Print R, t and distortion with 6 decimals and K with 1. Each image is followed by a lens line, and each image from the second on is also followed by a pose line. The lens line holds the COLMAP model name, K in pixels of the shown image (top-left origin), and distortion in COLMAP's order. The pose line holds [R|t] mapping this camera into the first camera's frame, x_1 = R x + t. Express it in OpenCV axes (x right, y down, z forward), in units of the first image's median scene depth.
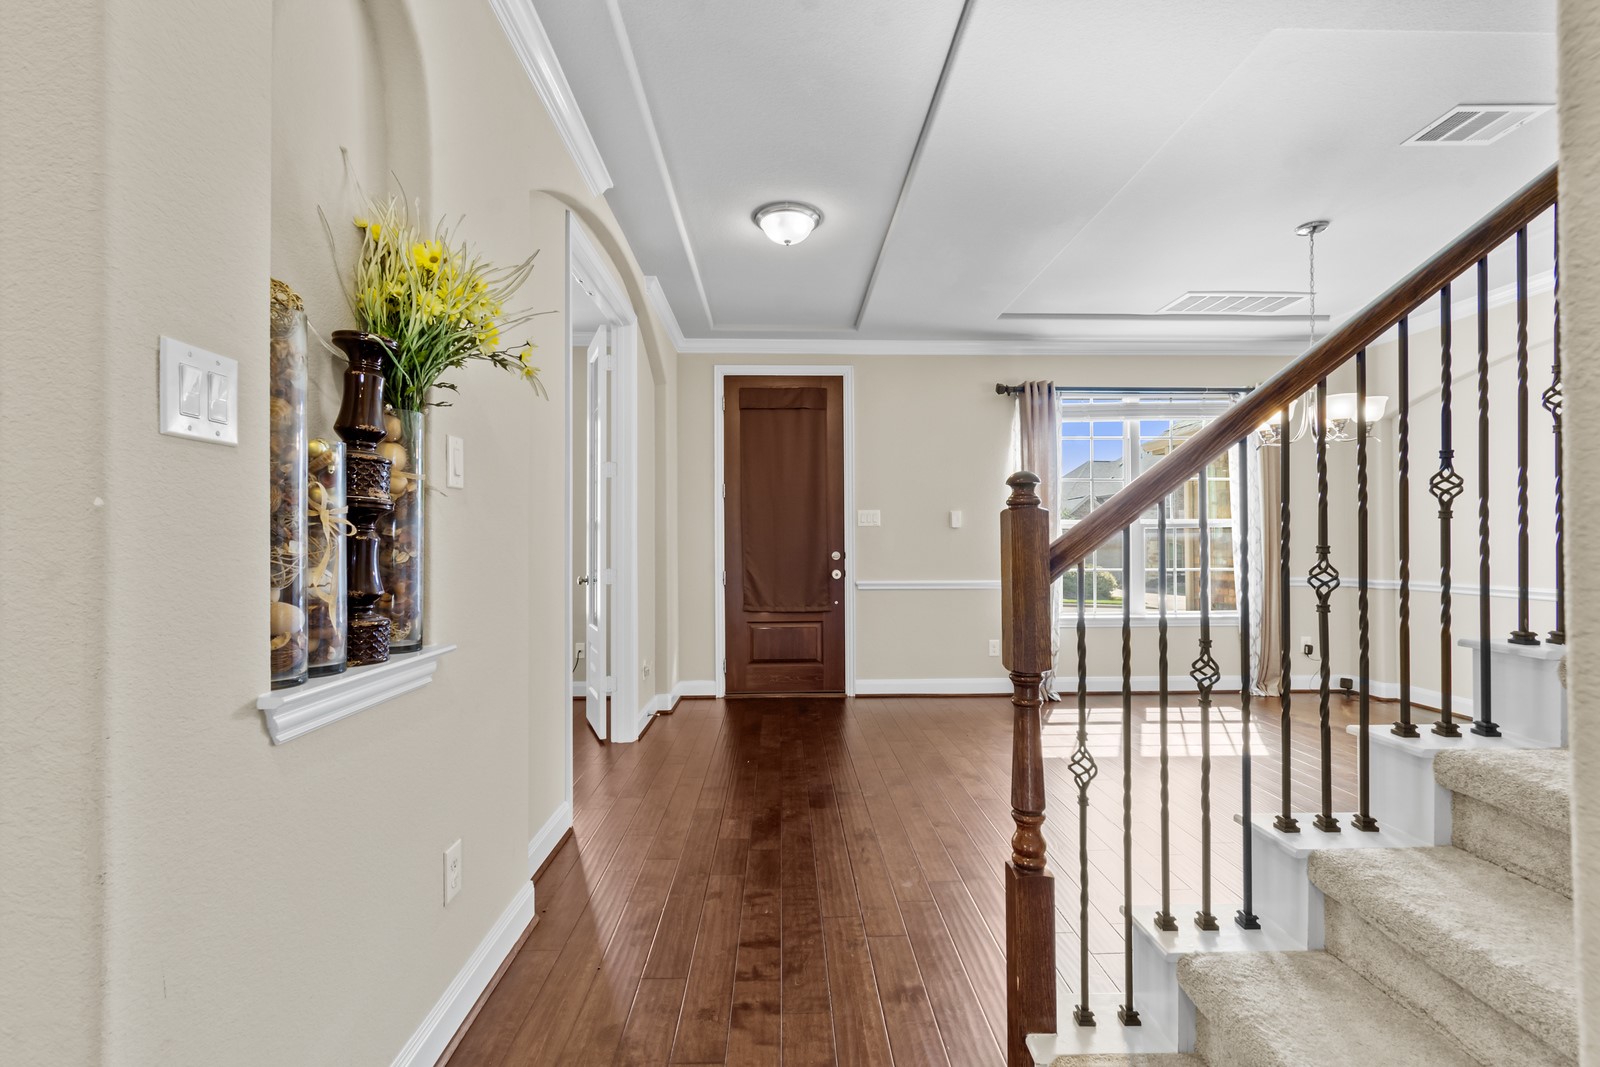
lens RADIAL K [[715.3, 0, 797.1], [0, 715.3, 531.9], [0, 0, 1]] dist [0.003400, 0.000202]
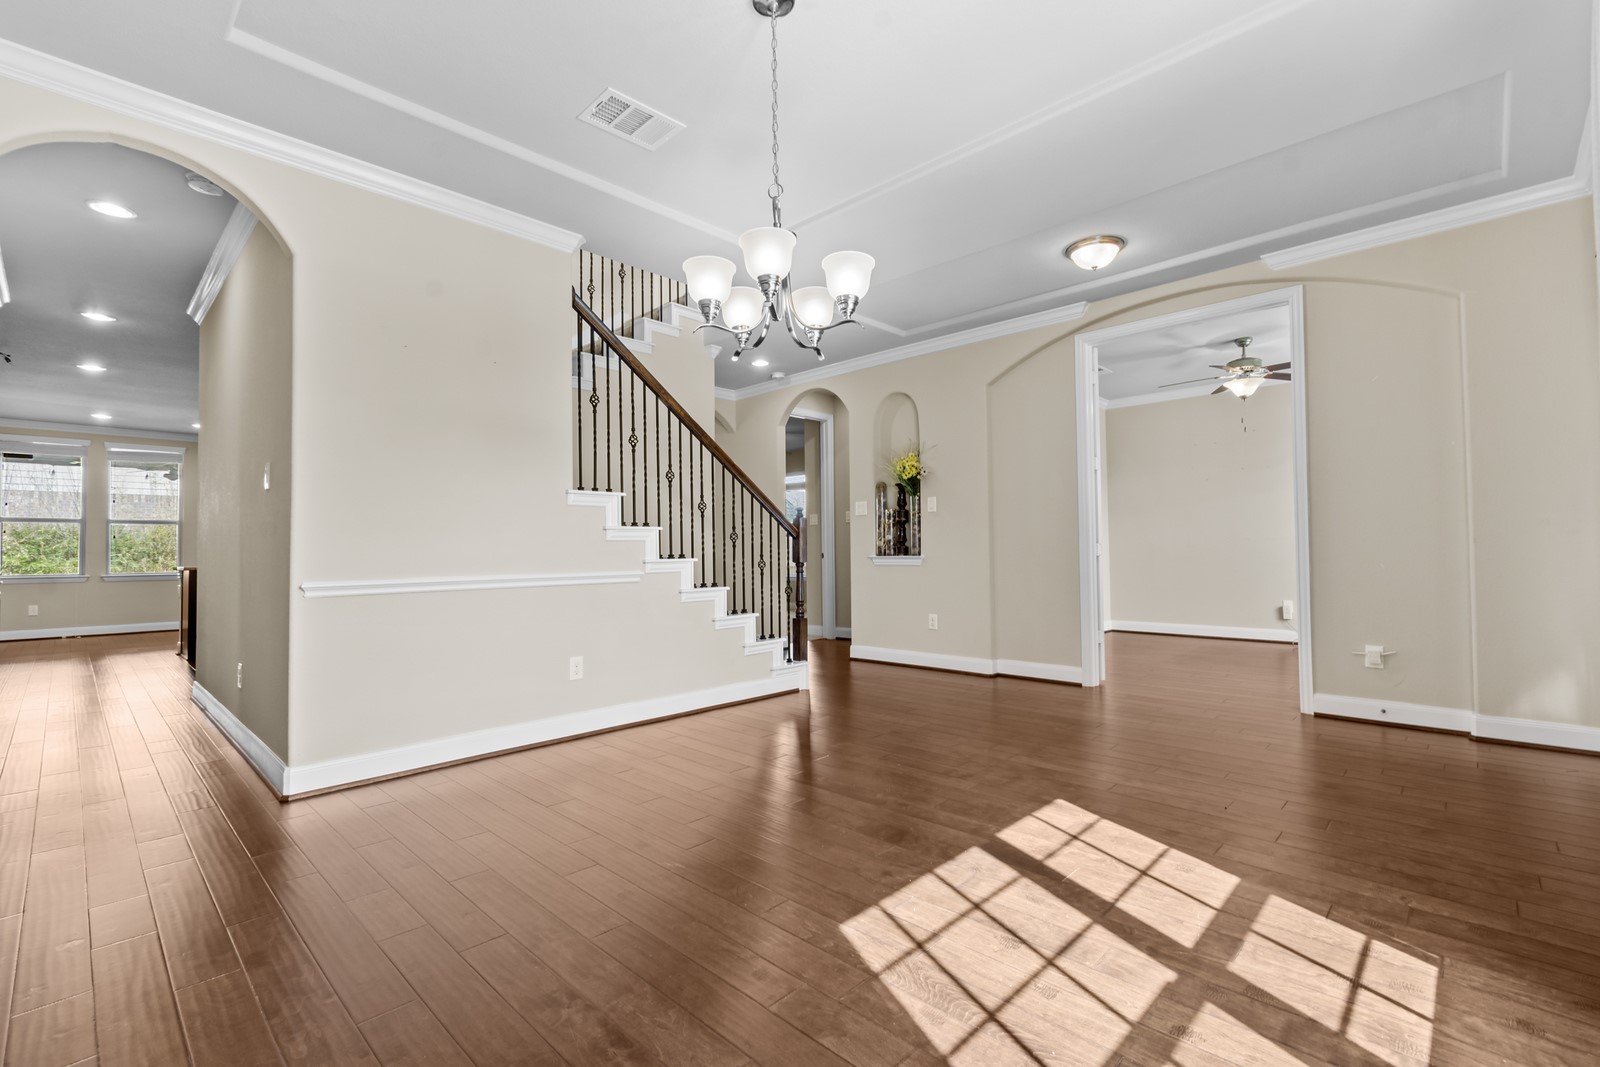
lens RADIAL K [[715.3, 0, 799.3], [0, 715.3, 536.8], [0, 0, 1]] dist [0.003400, 0.000202]
pose [[-0.713857, -0.002044, -0.700289, 0.755211], [0.023319, 0.999372, -0.026688, 0.044631], [0.699903, -0.035381, -0.713361, 0.966908]]
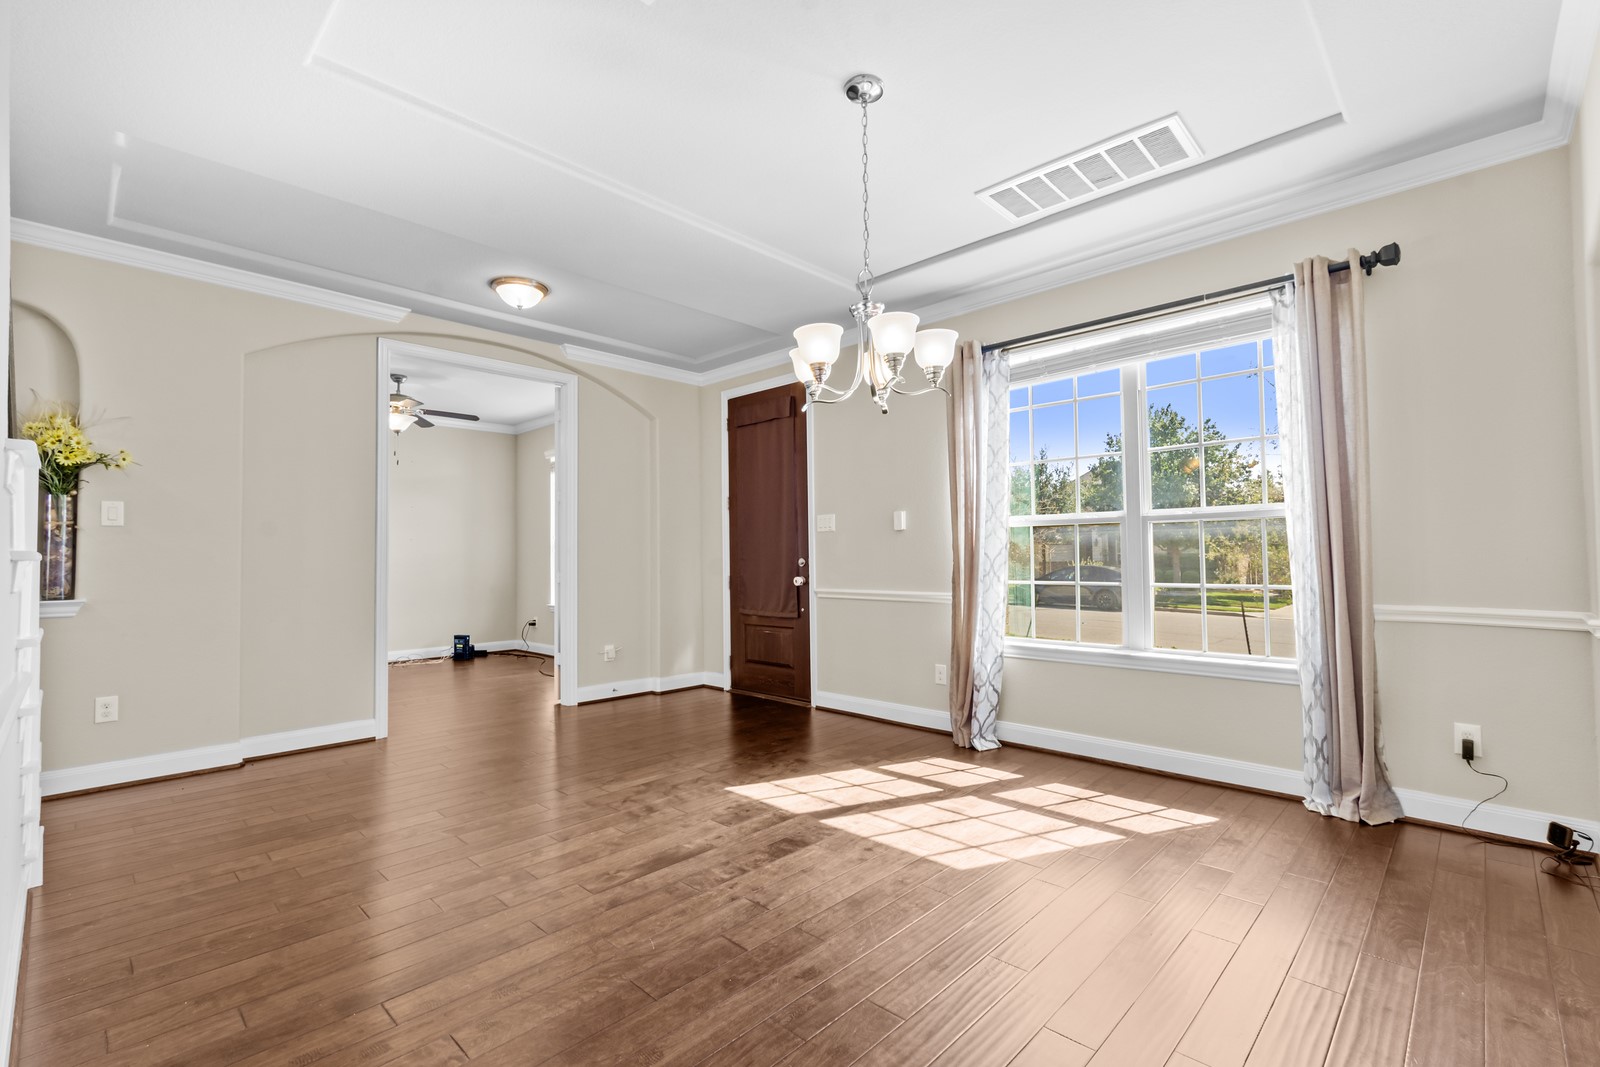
lens RADIAL K [[715.3, 0, 803.4], [0, 715.3, 531.7], [0, 0, 1]] dist [0.003400, 0.000202]
pose [[0.699370, -0.028155, -0.714205, 0.766895], [0.017183, 0.999597, -0.022580, 0.013092], [0.714553, 0.003519, 0.699572, 0.308881]]
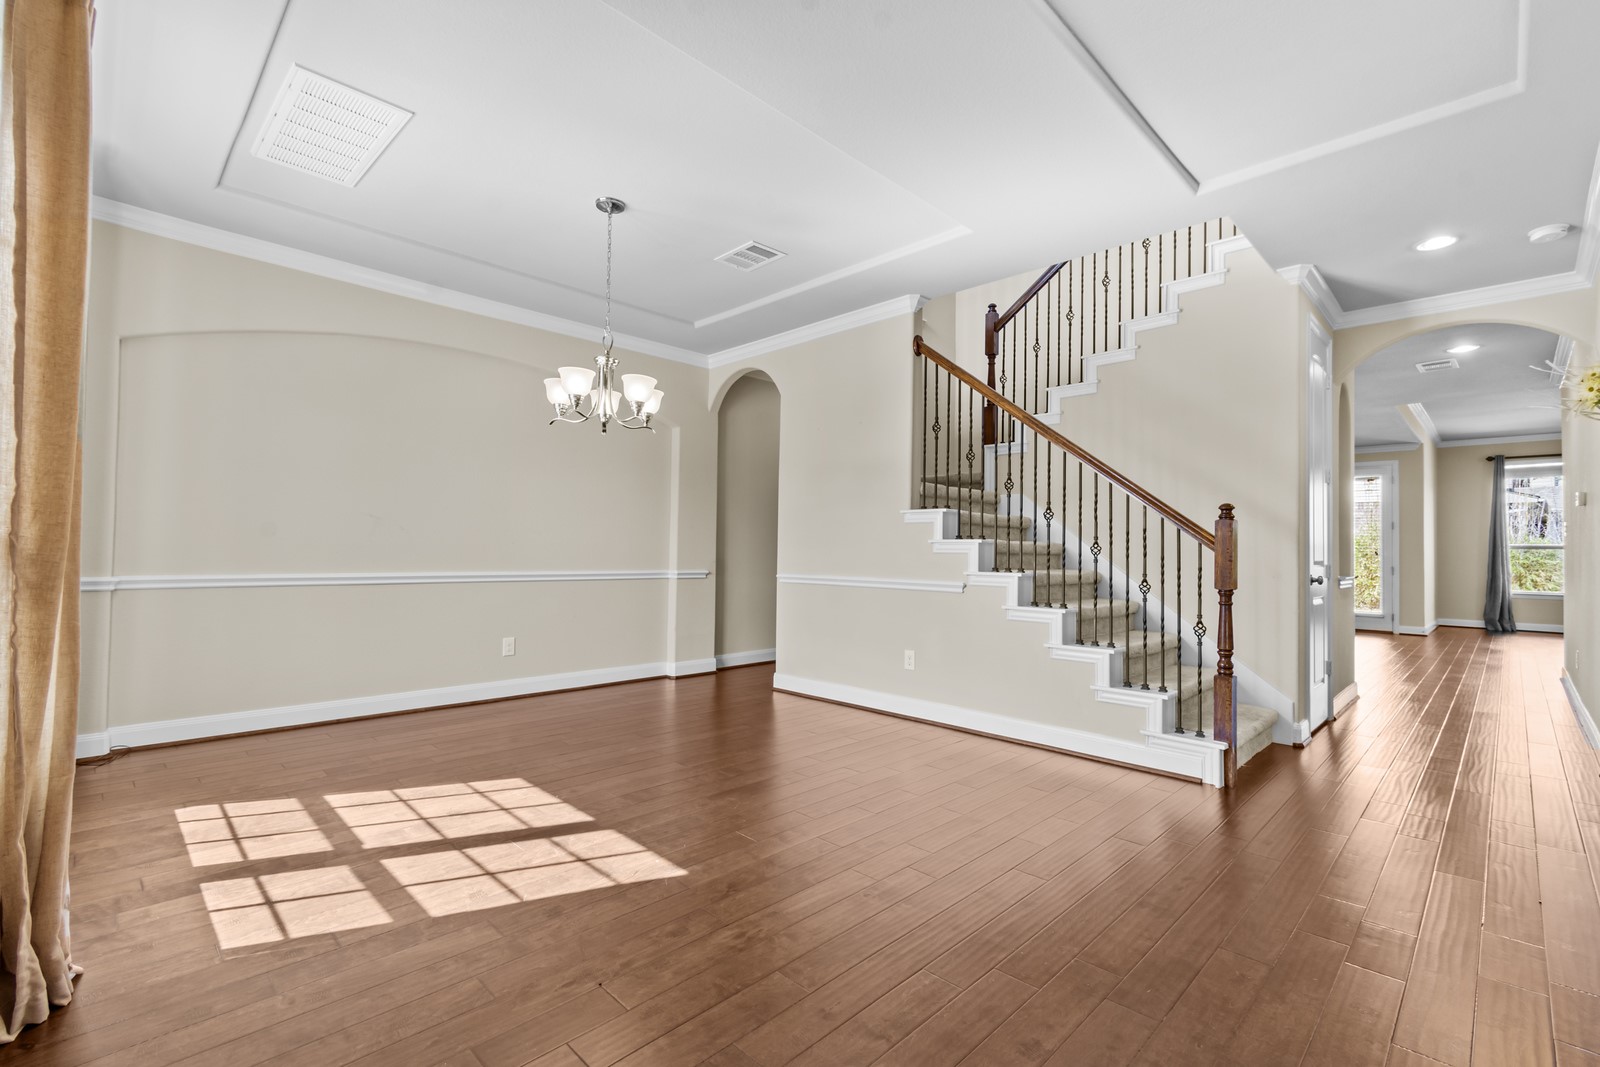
lens RADIAL K [[715.3, 0, 802.1], [0, 715.3, 529.8], [0, 0, 1]] dist [0.003400, 0.000202]
pose [[-0.685471, 0.014588, 0.727954, -0.127593], [-0.022549, 0.998894, -0.041250, 0.035718], [-0.727751, -0.044691, -0.684384, 0.974308]]
